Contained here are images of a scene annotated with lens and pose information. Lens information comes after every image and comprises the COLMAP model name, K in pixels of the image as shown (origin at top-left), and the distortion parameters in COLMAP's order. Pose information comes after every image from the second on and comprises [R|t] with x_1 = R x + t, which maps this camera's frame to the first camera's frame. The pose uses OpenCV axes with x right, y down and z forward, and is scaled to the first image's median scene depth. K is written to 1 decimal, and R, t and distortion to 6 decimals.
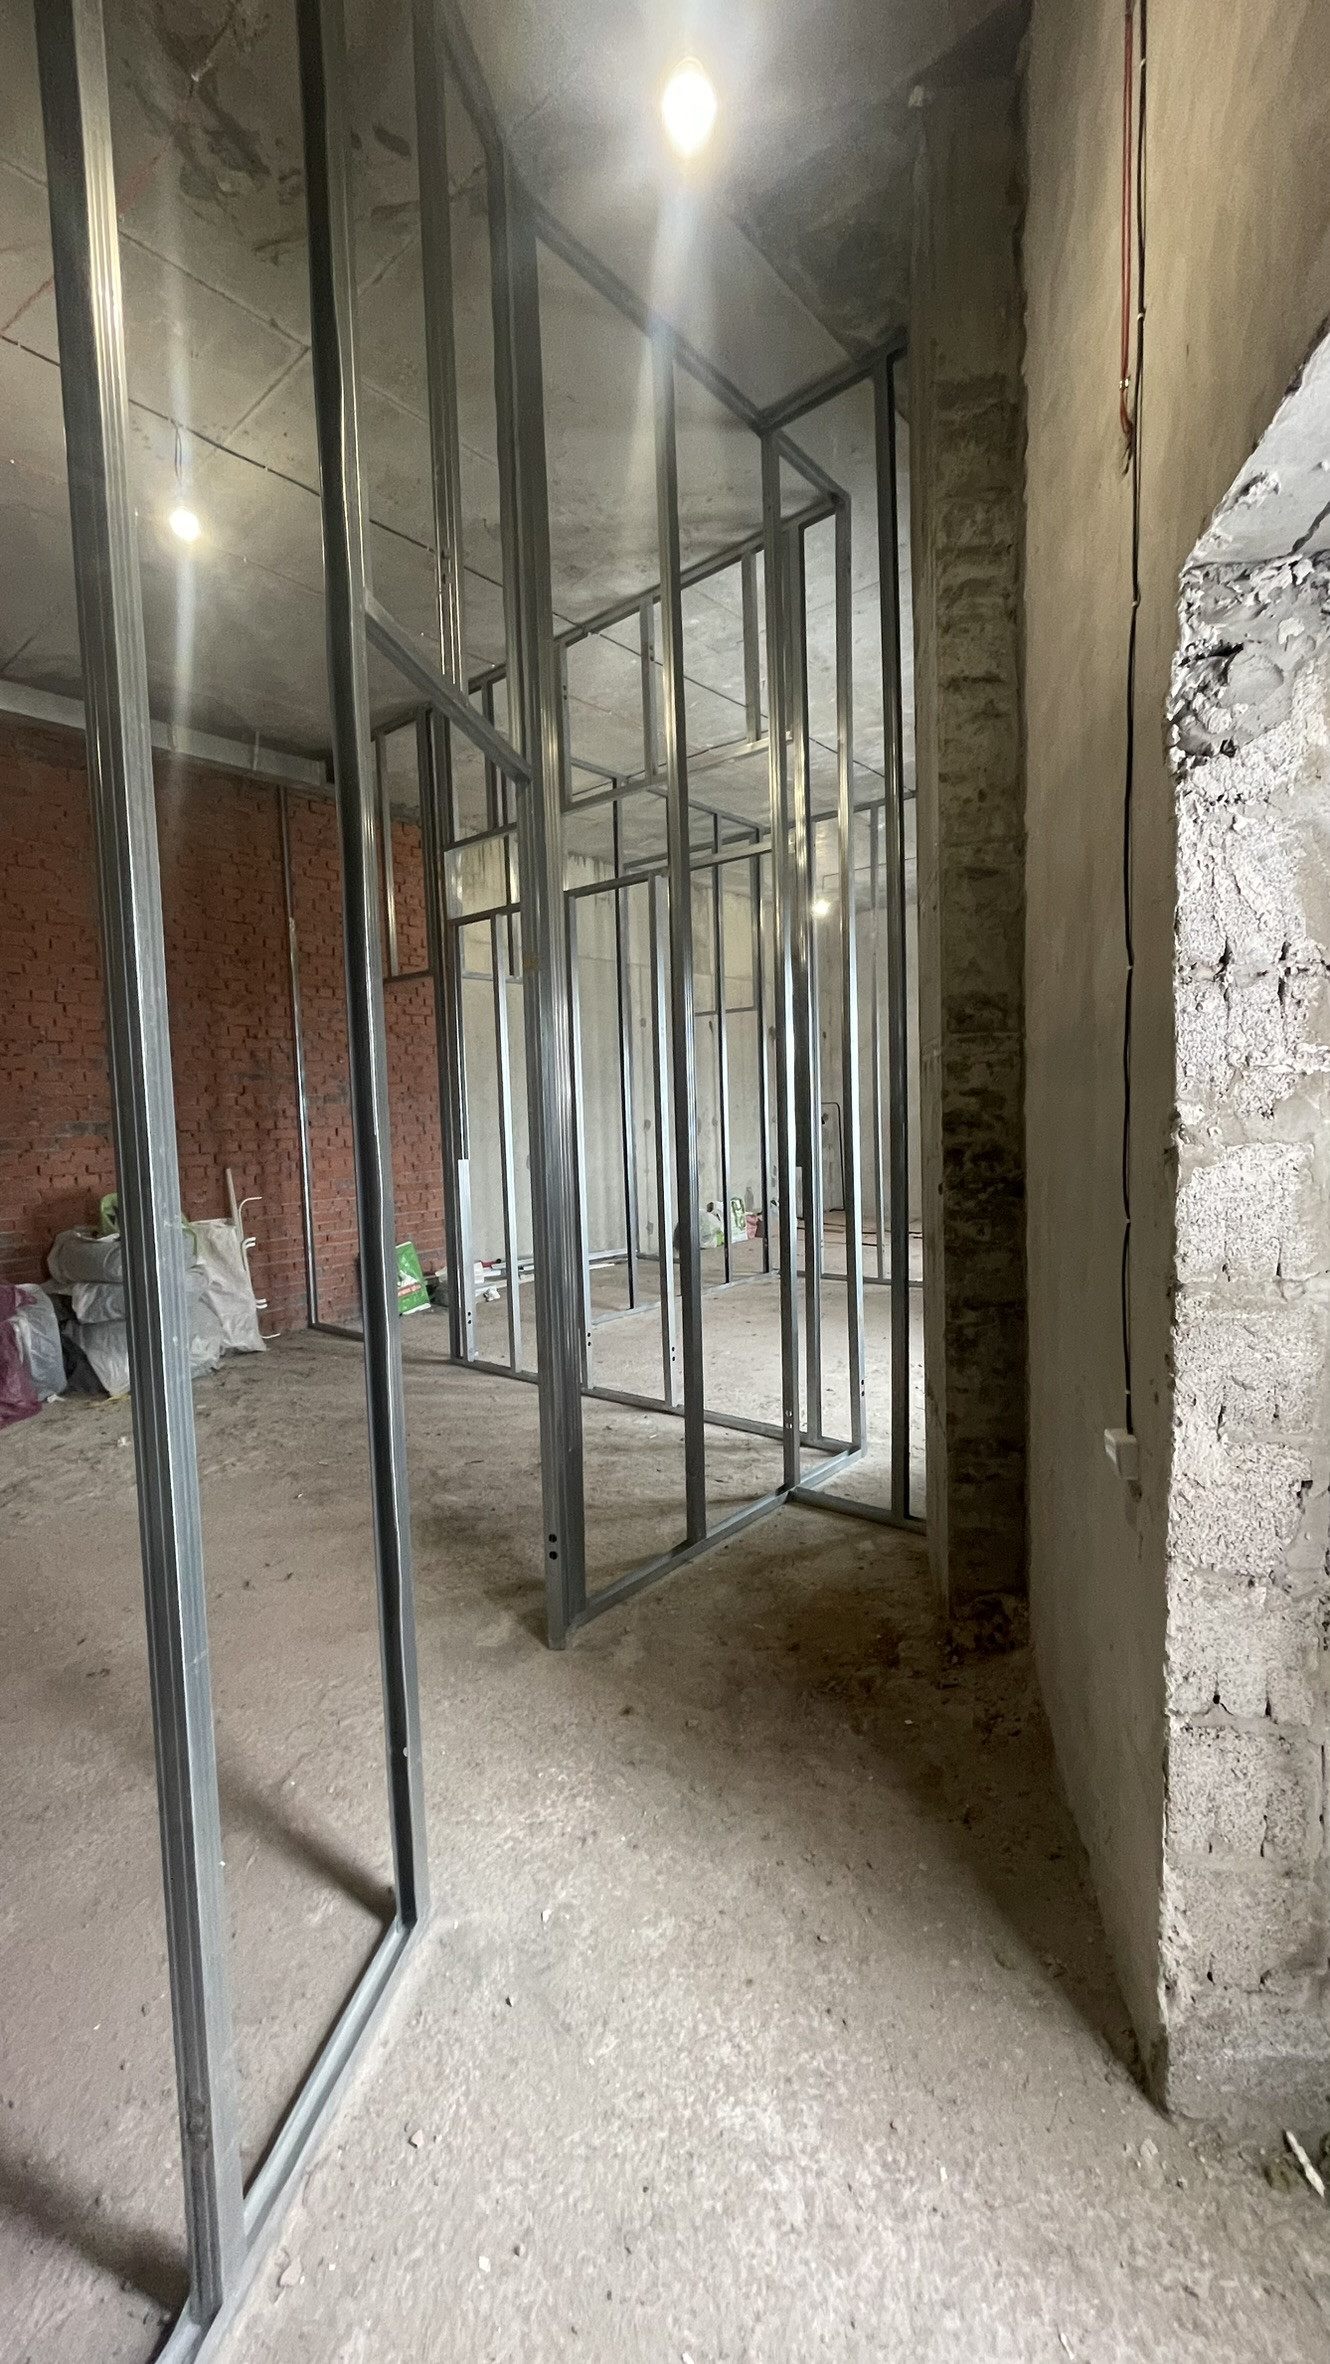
lens RADIAL K [[966.4, 0, 672.1], [0, 966.4, 1192.6], [0, 0, 1]] dist [0.001145, -0.000163]
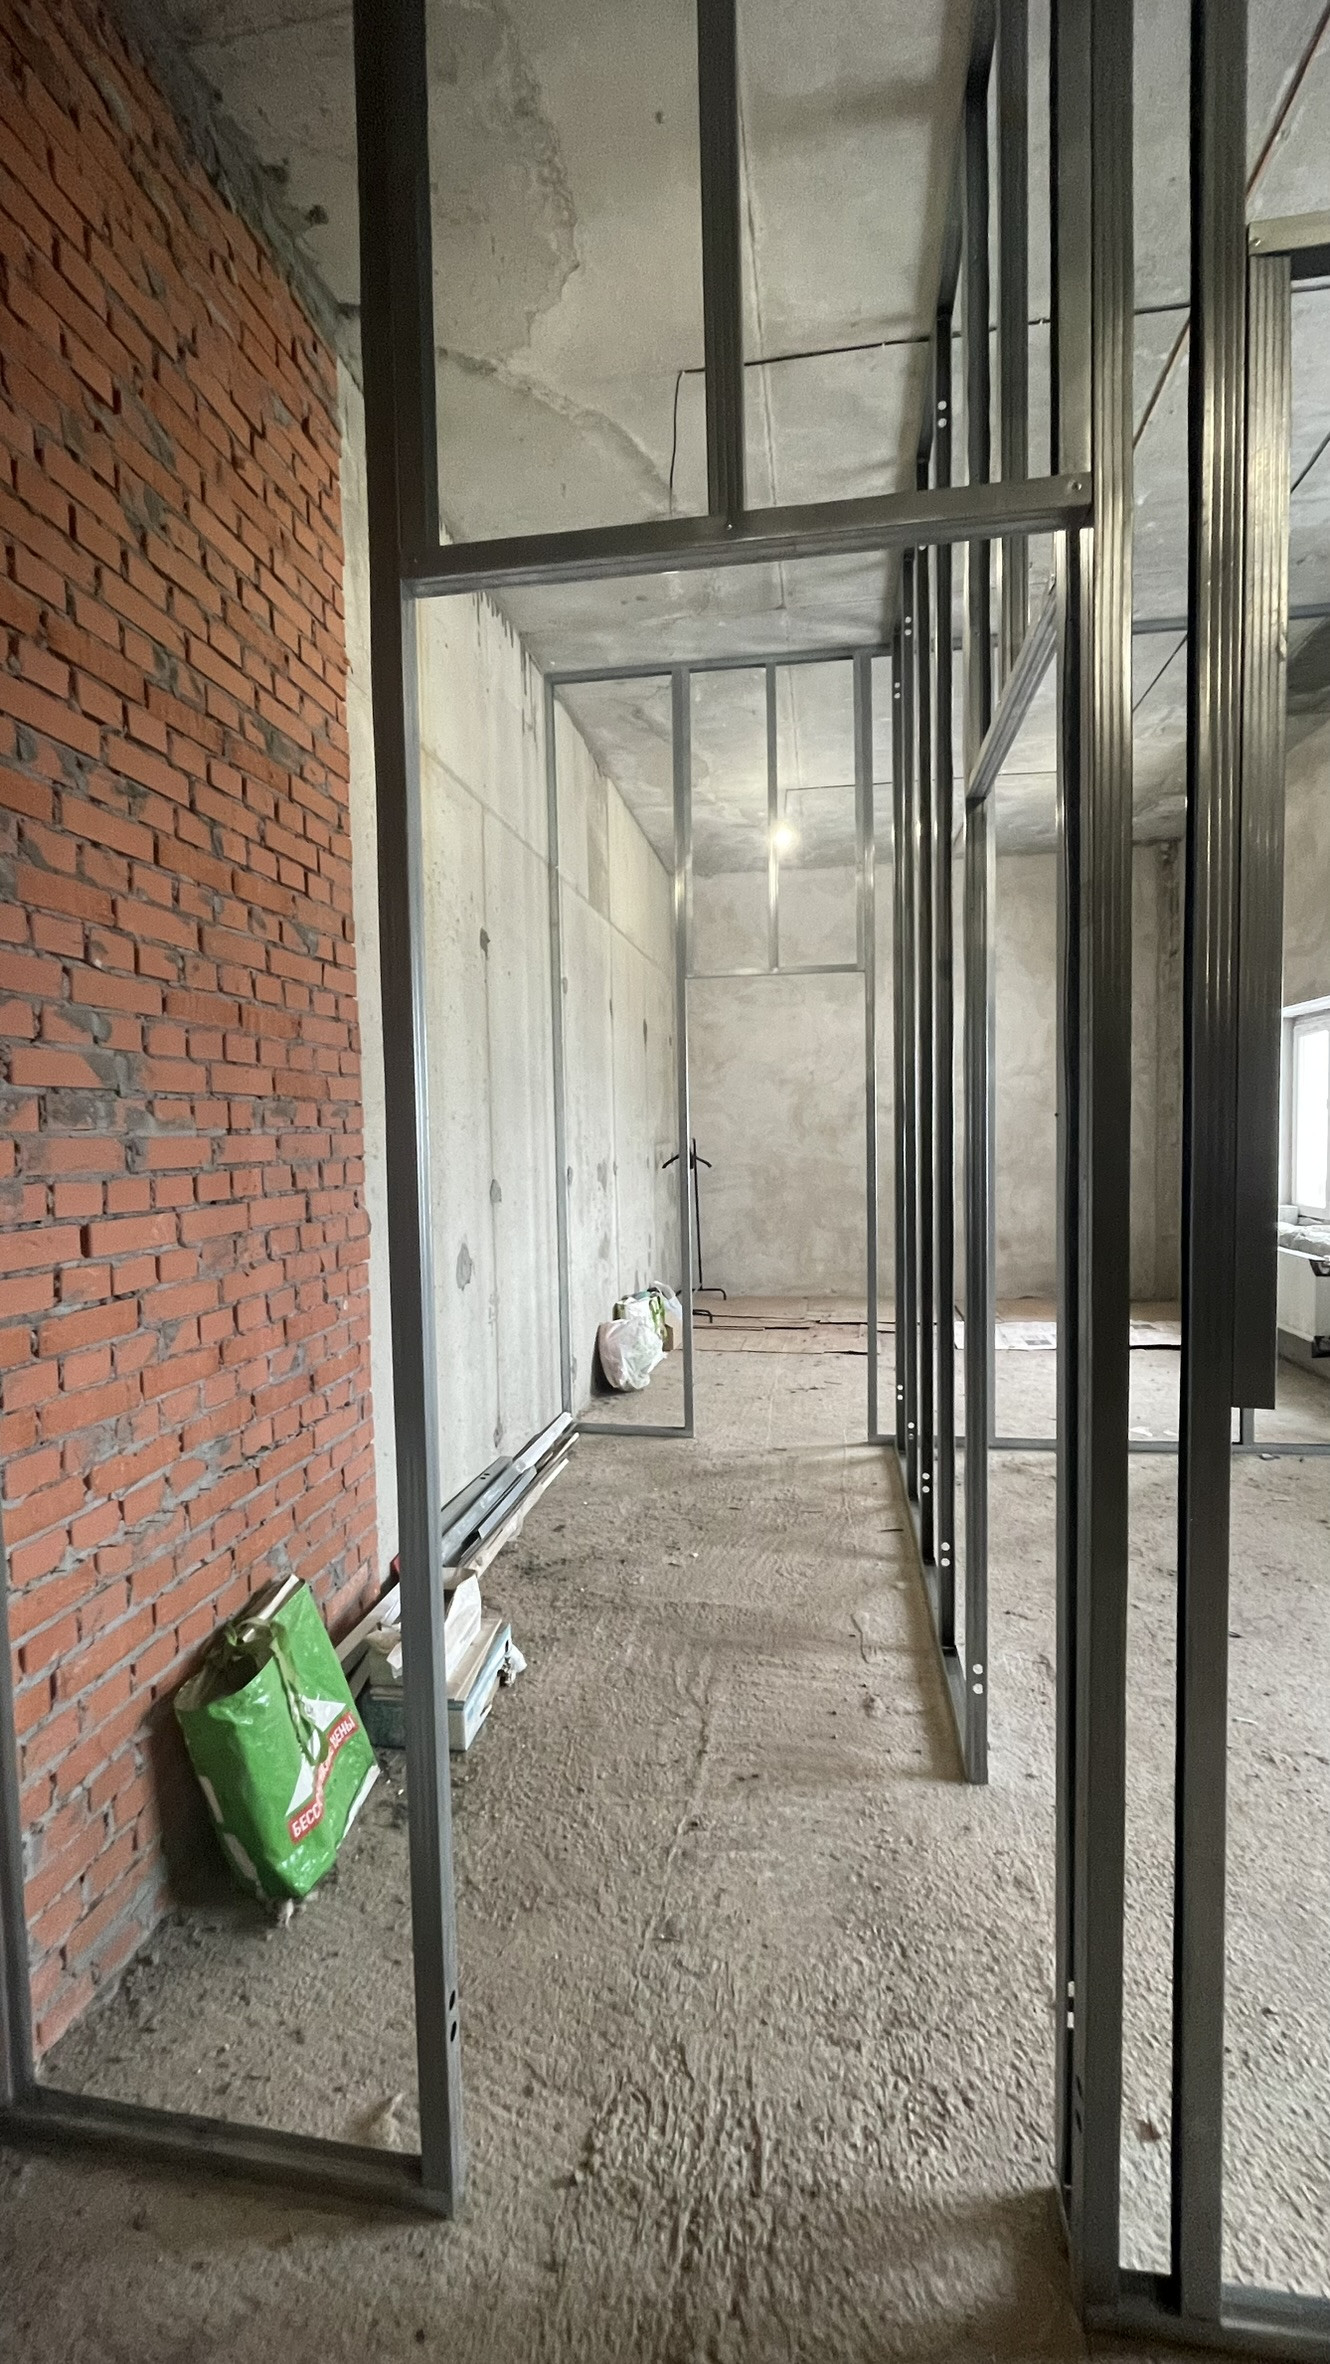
lens RADIAL K [[966.4, 0, 674.1], [0, 966.4, 1191.6], [0, 0, 1]] dist [0.001145, -0.000163]
pose [[0.858574, -0.000298, 0.512690, -0.428925], [0.010979, 0.999781, -0.017805, -0.086206], [-0.512573, 0.020916, 0.858389, 0.879413]]
